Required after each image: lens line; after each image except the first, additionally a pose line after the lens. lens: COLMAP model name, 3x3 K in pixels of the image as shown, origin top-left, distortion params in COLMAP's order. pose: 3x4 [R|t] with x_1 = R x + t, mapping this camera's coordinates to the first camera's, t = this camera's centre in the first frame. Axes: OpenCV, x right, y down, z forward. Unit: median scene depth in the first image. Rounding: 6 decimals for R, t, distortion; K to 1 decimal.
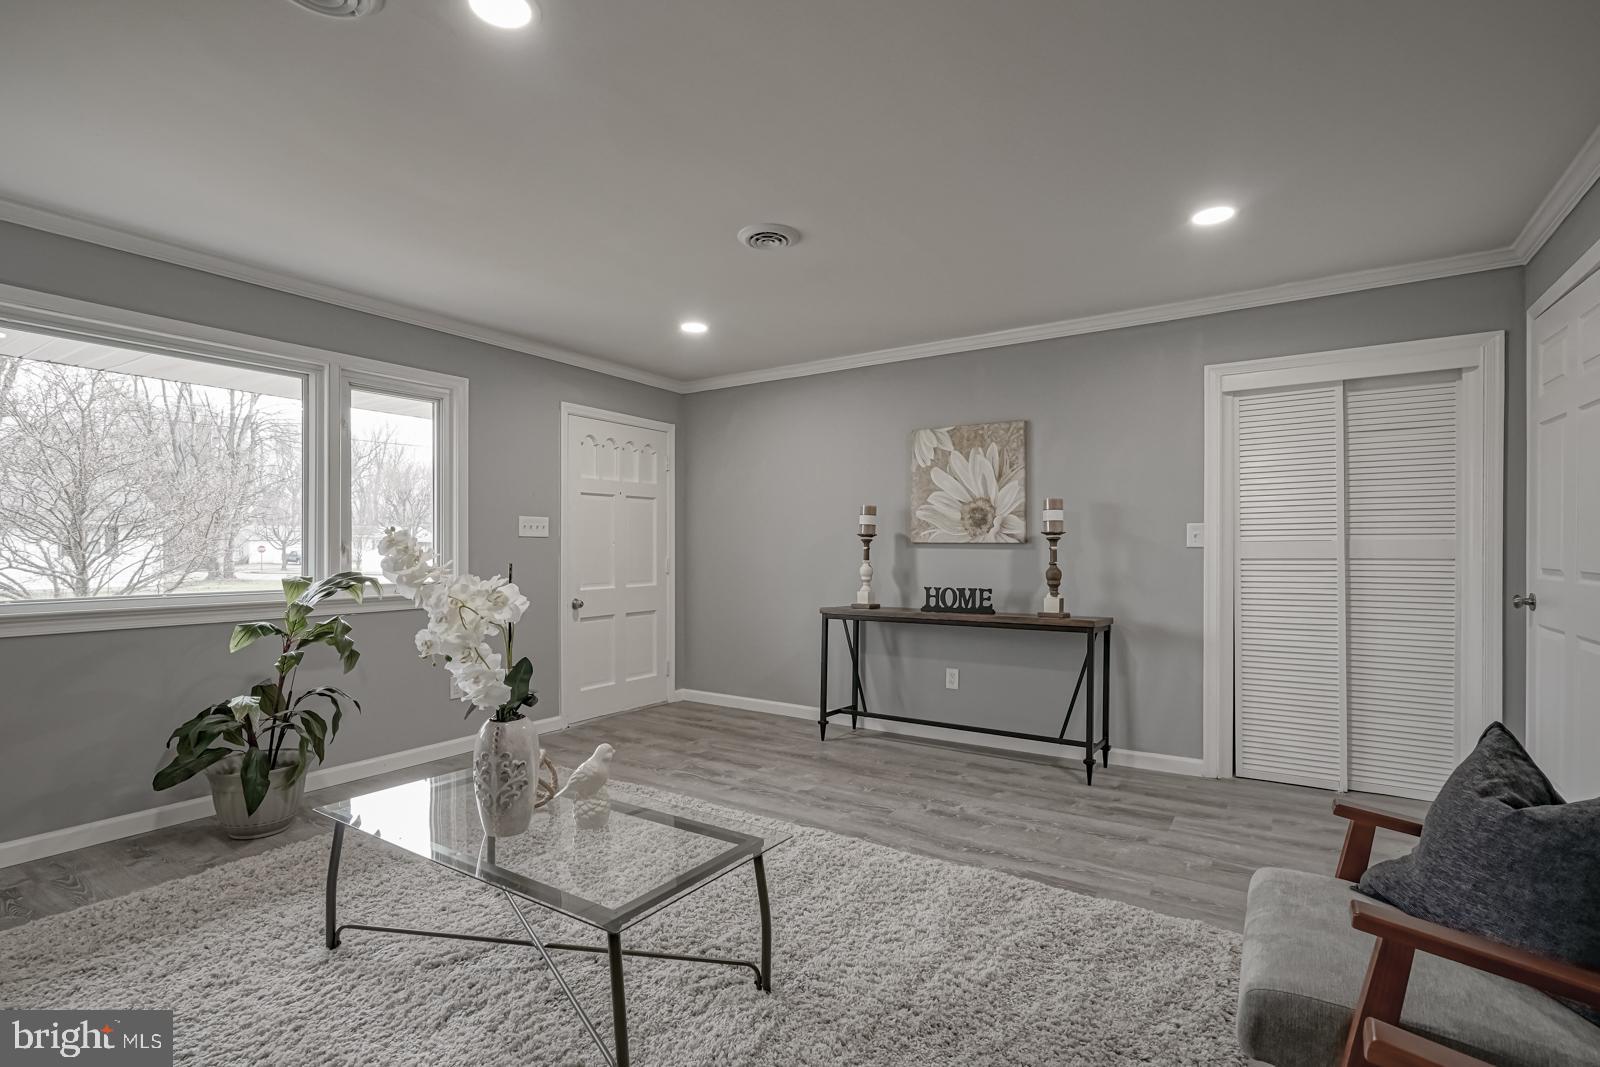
lens RADIAL K [[742.1, 0, 798.4], [0, 742.1, 543.3], [0, 0, 1]] dist [-0.002648, 0.001805]
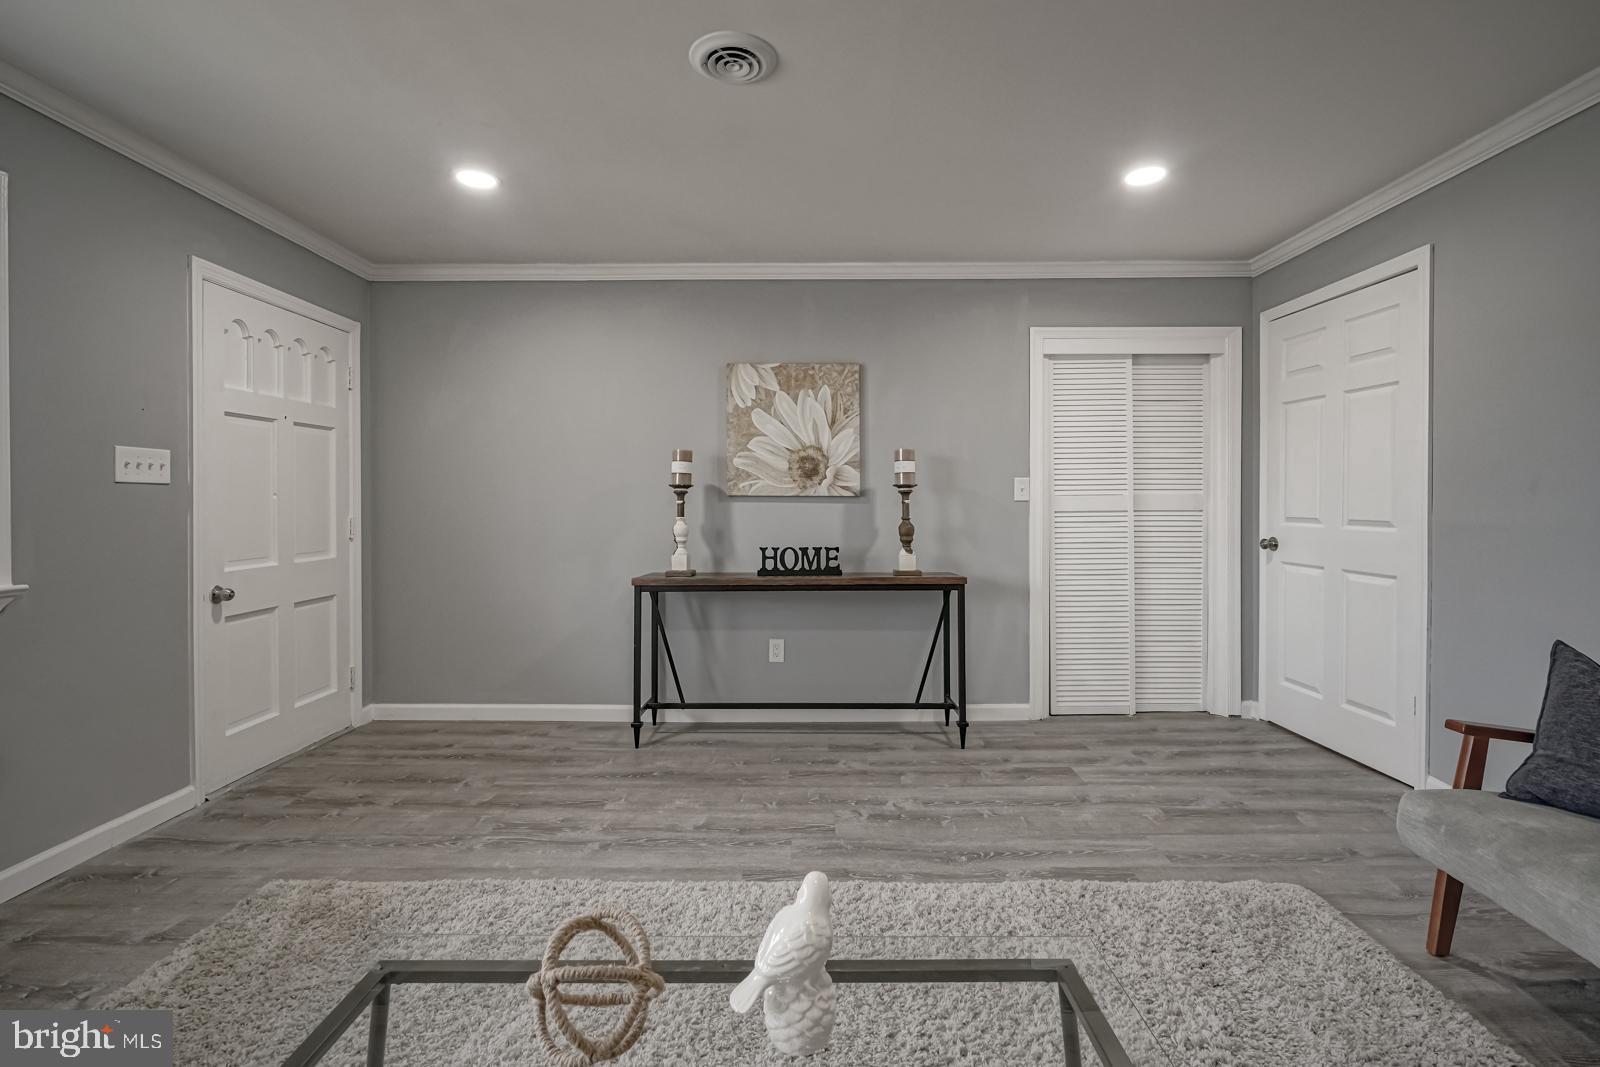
lens RADIAL K [[742.1, 0, 798.9], [0, 742.1, 498.8], [0, 0, 1]] dist [-0.002648, 0.001805]
pose [[0.839630, 0.000782, 0.543159, -0.262026], [-0.002424, 0.999994, 0.002308, 0.000879], [-0.543154, -0.003255, 0.839627, 0.263407]]
